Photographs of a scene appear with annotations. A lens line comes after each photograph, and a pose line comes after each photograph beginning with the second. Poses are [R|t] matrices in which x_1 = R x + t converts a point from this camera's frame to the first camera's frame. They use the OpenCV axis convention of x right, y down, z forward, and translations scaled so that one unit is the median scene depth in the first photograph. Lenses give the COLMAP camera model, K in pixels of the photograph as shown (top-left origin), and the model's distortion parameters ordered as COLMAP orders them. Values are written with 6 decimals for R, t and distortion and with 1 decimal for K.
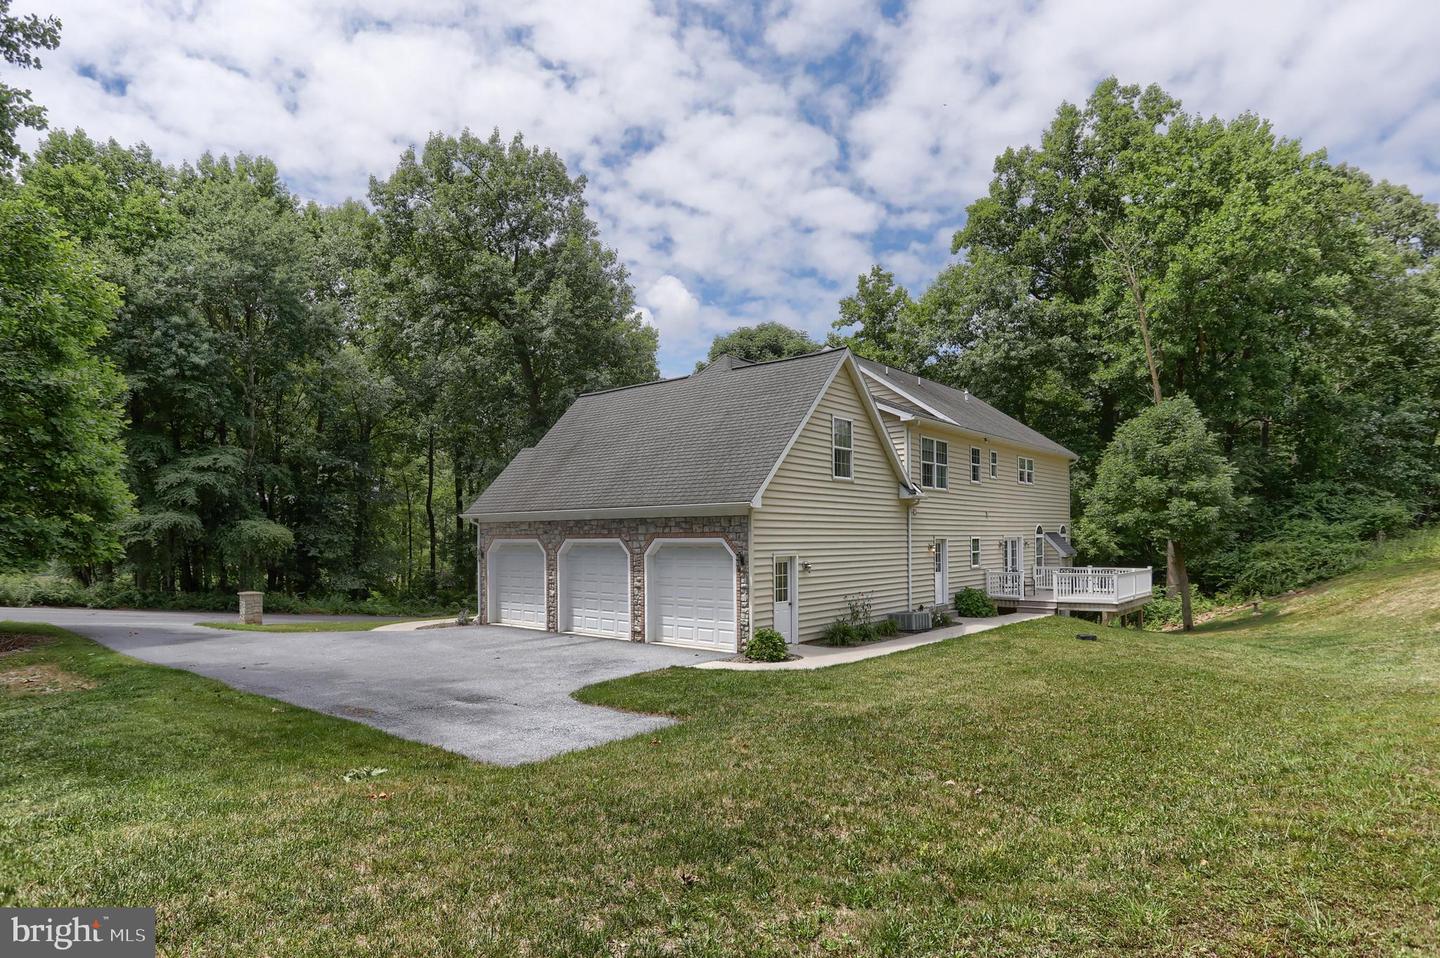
lens RADIAL K [[796.2, 0, 720.4], [0, 796.2, 482.1], [0, 0, 1]] dist [-0.007774, -0.001595]
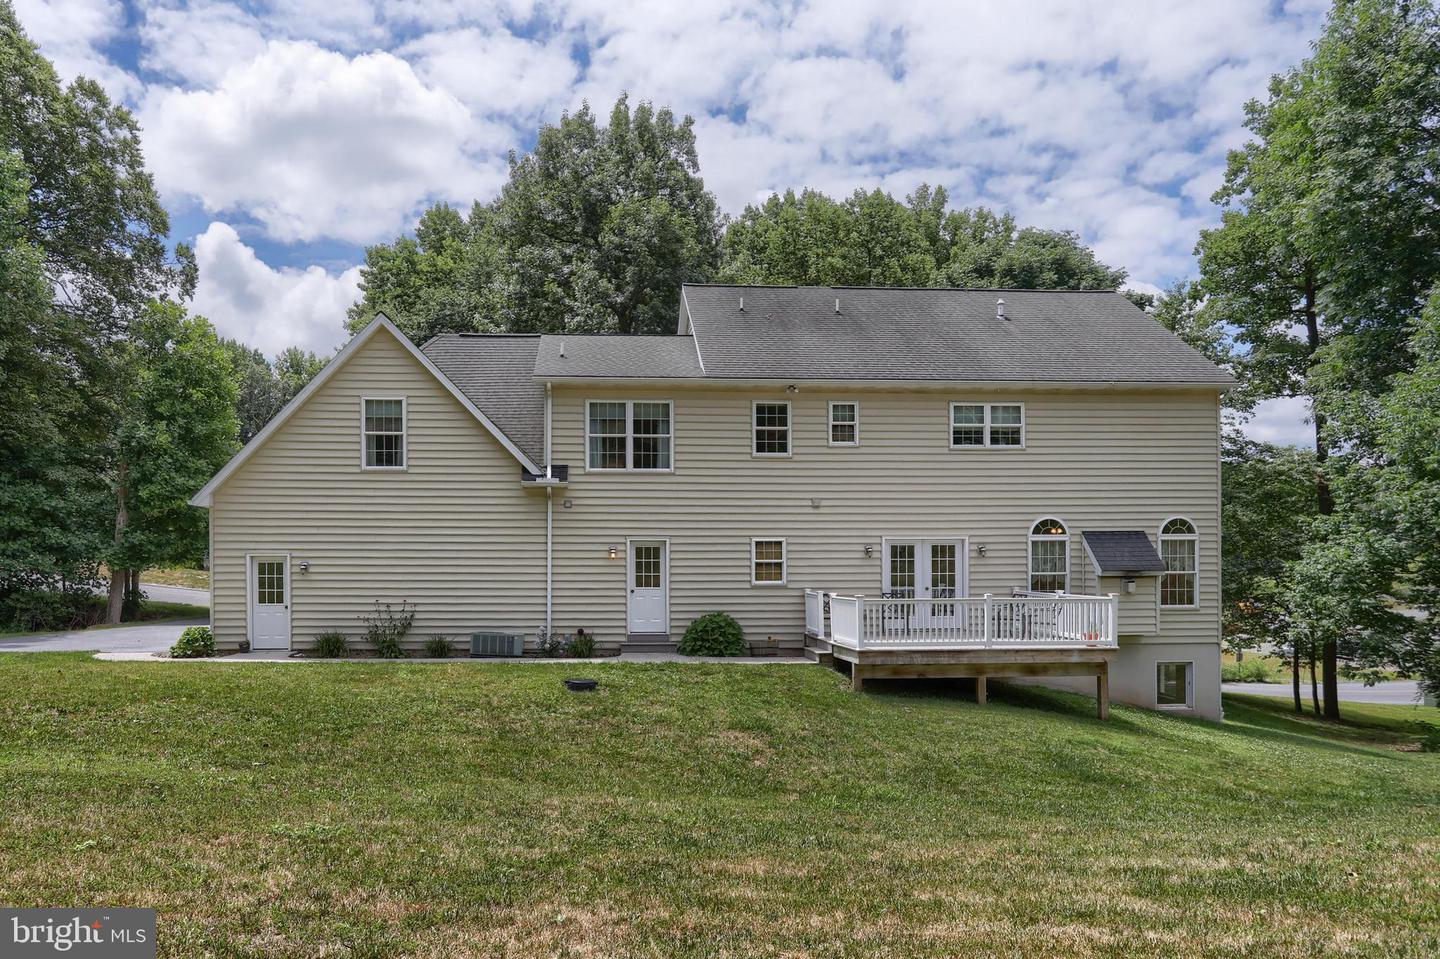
lens RADIAL K [[1048.4, 0, 720.8], [0, 1048.4, 483.6], [0, 0, 1]] dist [-0.006119, -0.000481]
pose [[0.687058, -0.058411, -0.724251, 0.975093], [0.049414, 0.998212, -0.033629, 0.053827], [0.724920, -0.012683, 0.688716, 0.395776]]
